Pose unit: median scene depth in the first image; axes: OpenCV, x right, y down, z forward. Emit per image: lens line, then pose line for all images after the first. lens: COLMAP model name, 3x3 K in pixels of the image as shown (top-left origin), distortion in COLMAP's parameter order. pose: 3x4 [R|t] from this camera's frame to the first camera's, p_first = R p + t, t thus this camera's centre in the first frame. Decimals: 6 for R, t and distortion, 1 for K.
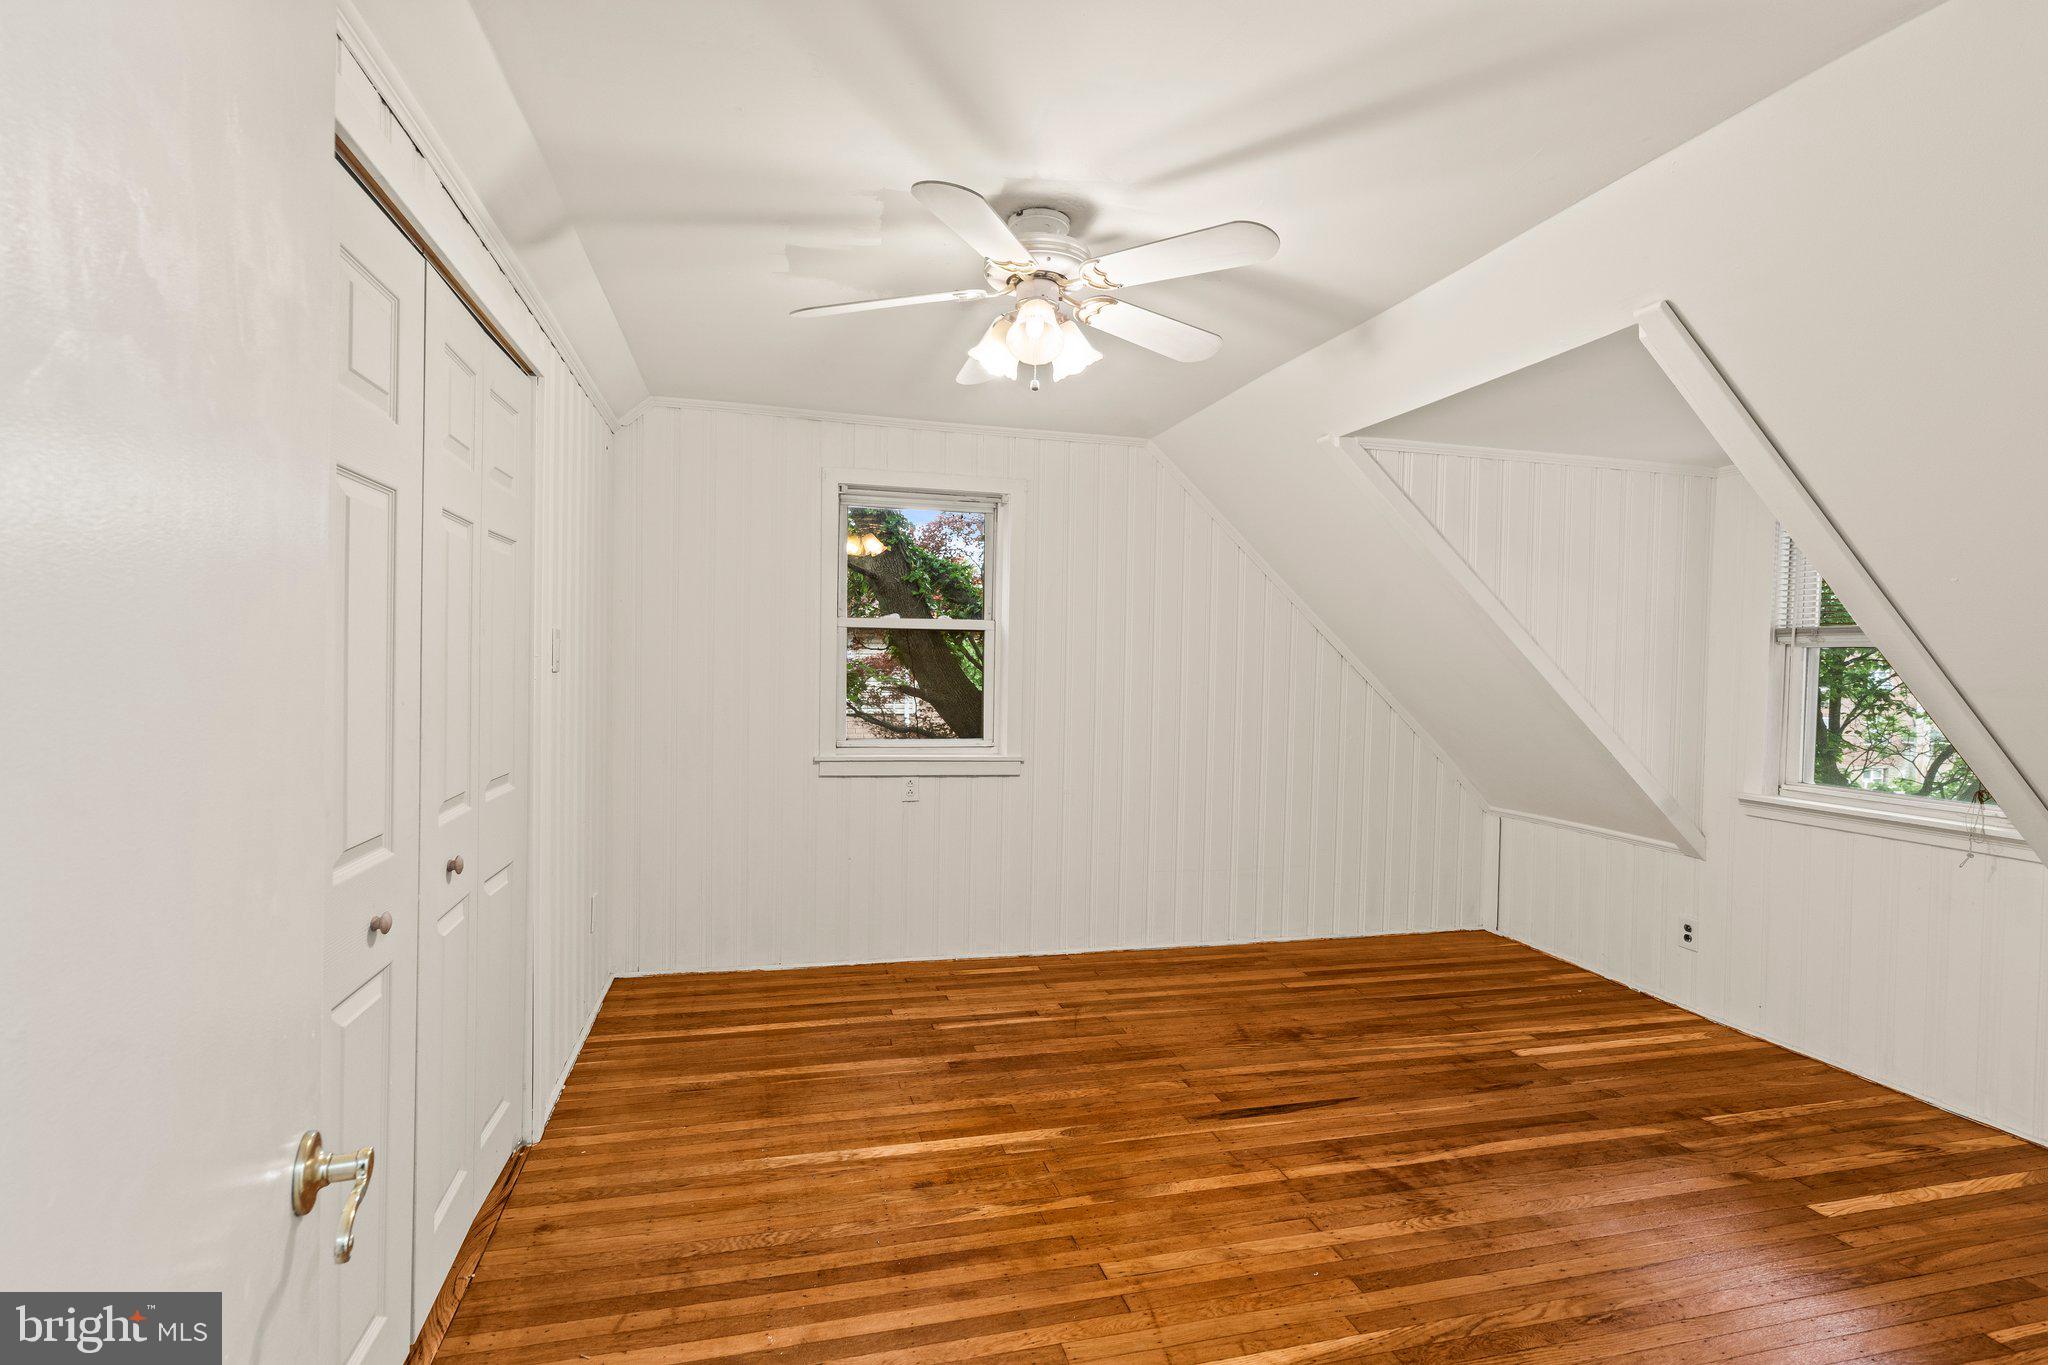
lens RADIAL K [[924.3, 0, 1008.8], [0, 924.3, 673.5], [0, 0, 1]] dist [-0.001016, 0.000942]
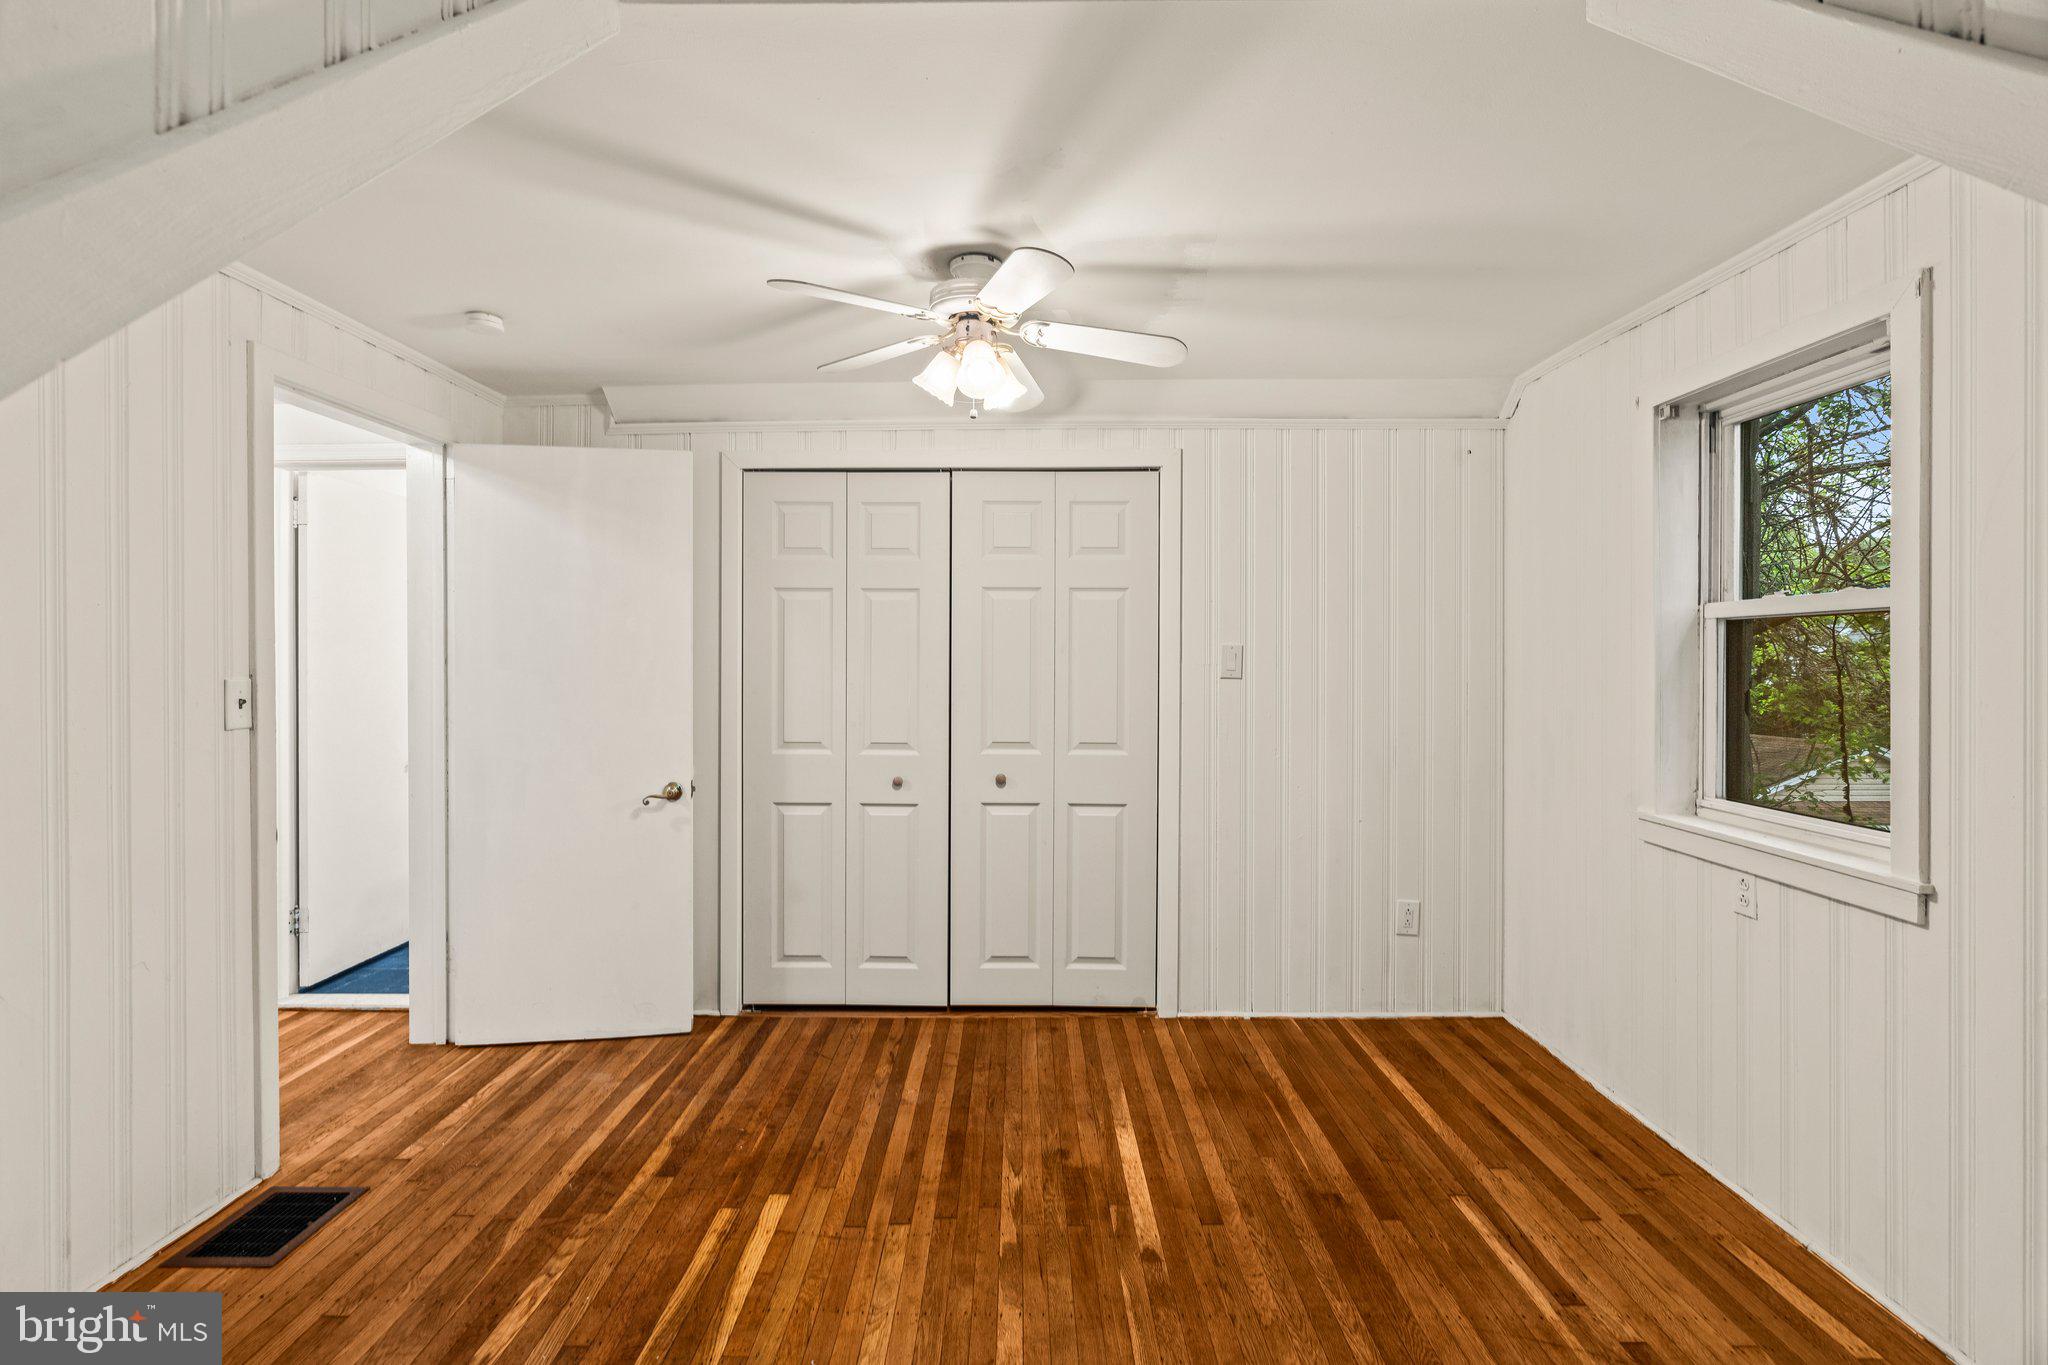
lens RADIAL K [[1038.0, 0, 1050.7], [0, 1038.0, 672.9], [0, 0, 1]] dist [0.003288, 0.000558]
pose [[-0.264271, -0.007116, -0.964422, 0.946334], [-0.020154, 0.999795, -0.001855, -0.004502], [0.964238, 0.018947, -0.264360, 1.129974]]
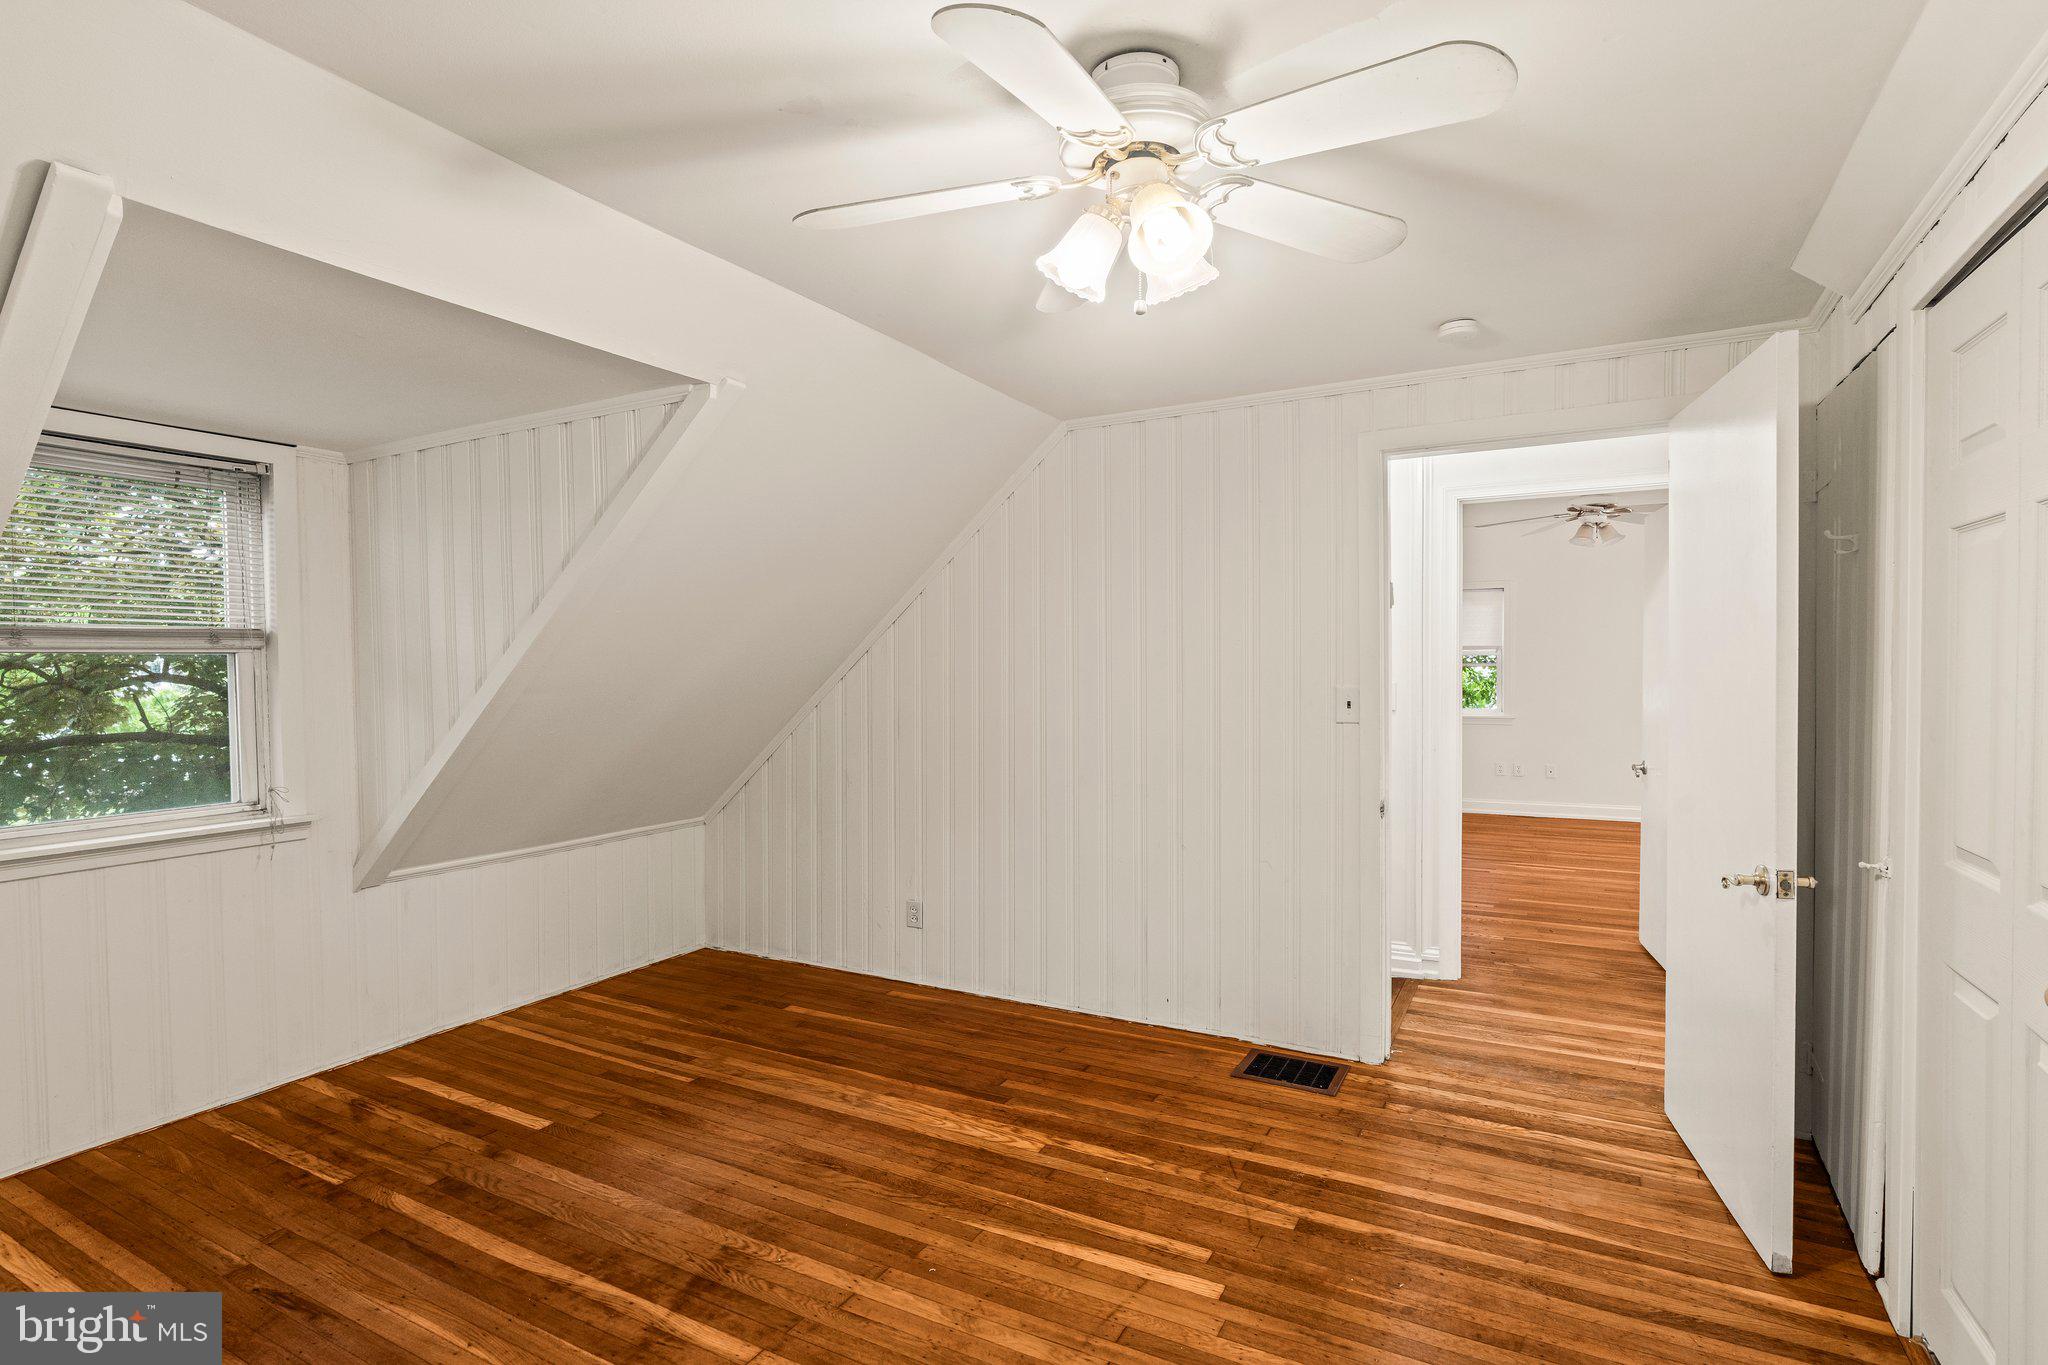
lens RADIAL K [[924.3, 0, 1008.8], [0, 924.3, 673.5], [0, 0, 1]] dist [-0.001016, 0.000942]
pose [[-0.698304, -0.017548, 0.715586, -0.338817], [0.004215, 0.999581, 0.028625, -0.025241], [-0.715789, 0.023005, -0.697938, 1.259544]]
